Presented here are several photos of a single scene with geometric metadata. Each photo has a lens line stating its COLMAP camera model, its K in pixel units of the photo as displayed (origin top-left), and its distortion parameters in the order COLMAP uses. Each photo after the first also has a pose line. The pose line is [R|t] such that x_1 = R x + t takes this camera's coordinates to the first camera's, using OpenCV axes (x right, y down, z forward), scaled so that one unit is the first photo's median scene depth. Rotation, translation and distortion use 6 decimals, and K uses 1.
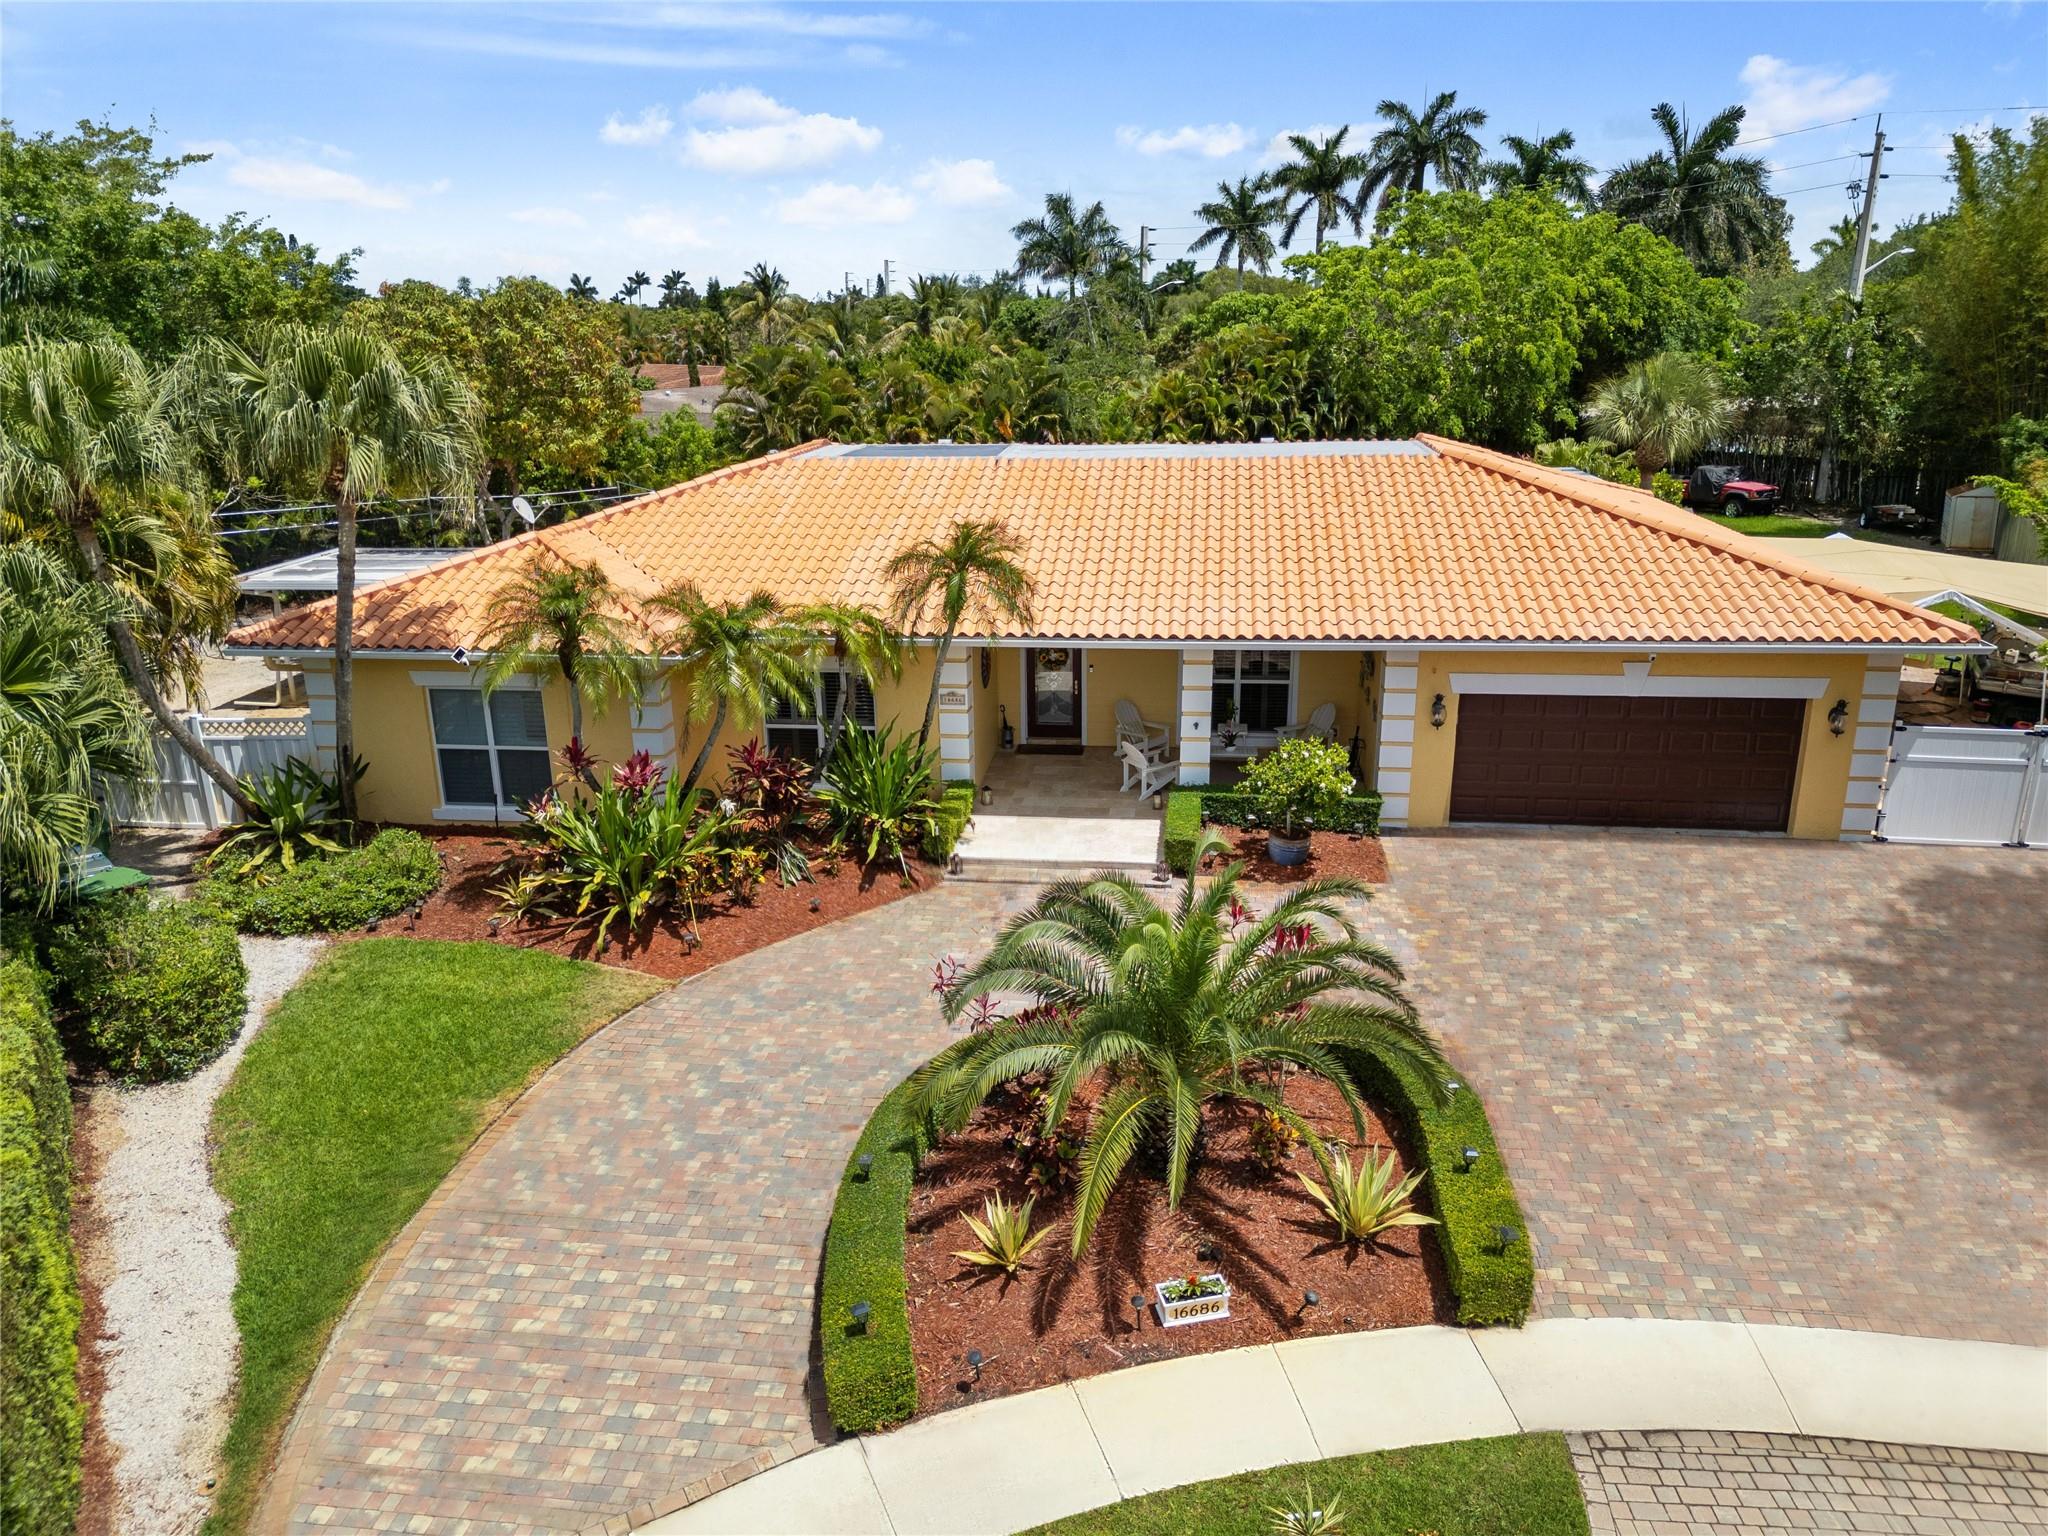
lens RADIAL K [[1435.6, 0, 1020.2], [0, 1435.6, 771.6], [0, 0, 1]] dist [0.060581, -0.049839]
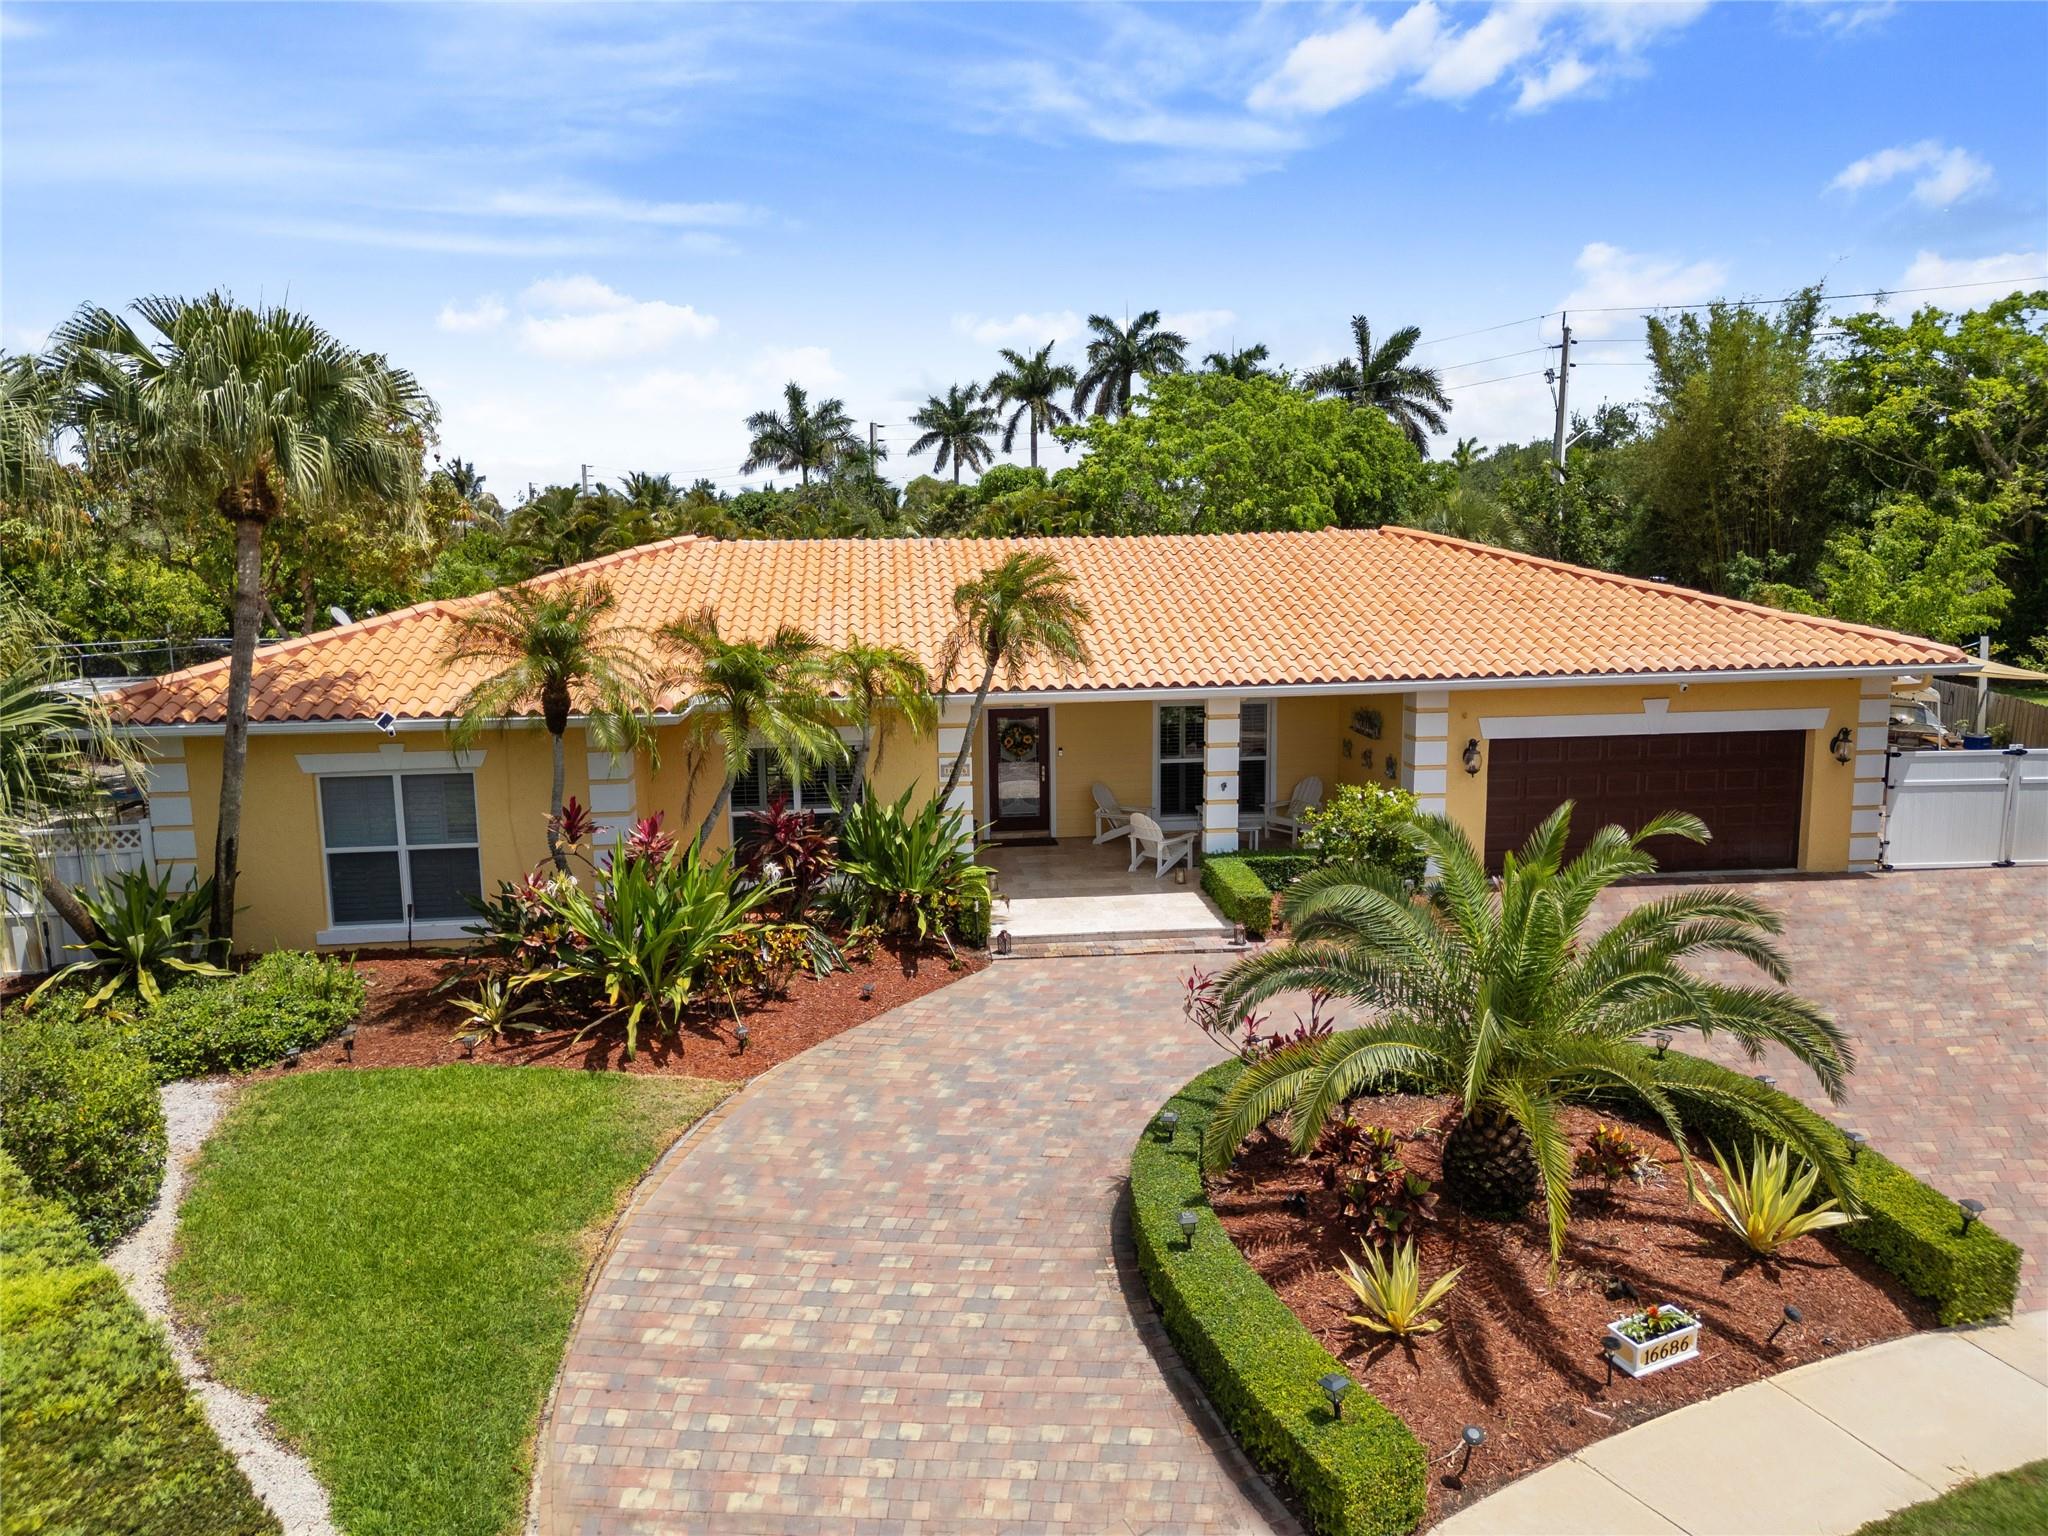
lens RADIAL K [[1435.6, 0, 1027.2], [0, 1435.6, 767.1], [0, 0, 1]] dist [0.060581, -0.049839]
pose [[0.973738, -0.035141, 0.224943, -0.220038], [0.068771, 0.987263, -0.143465, 0.084005], [-0.217036, 0.155167, 0.963752, 0.147473]]
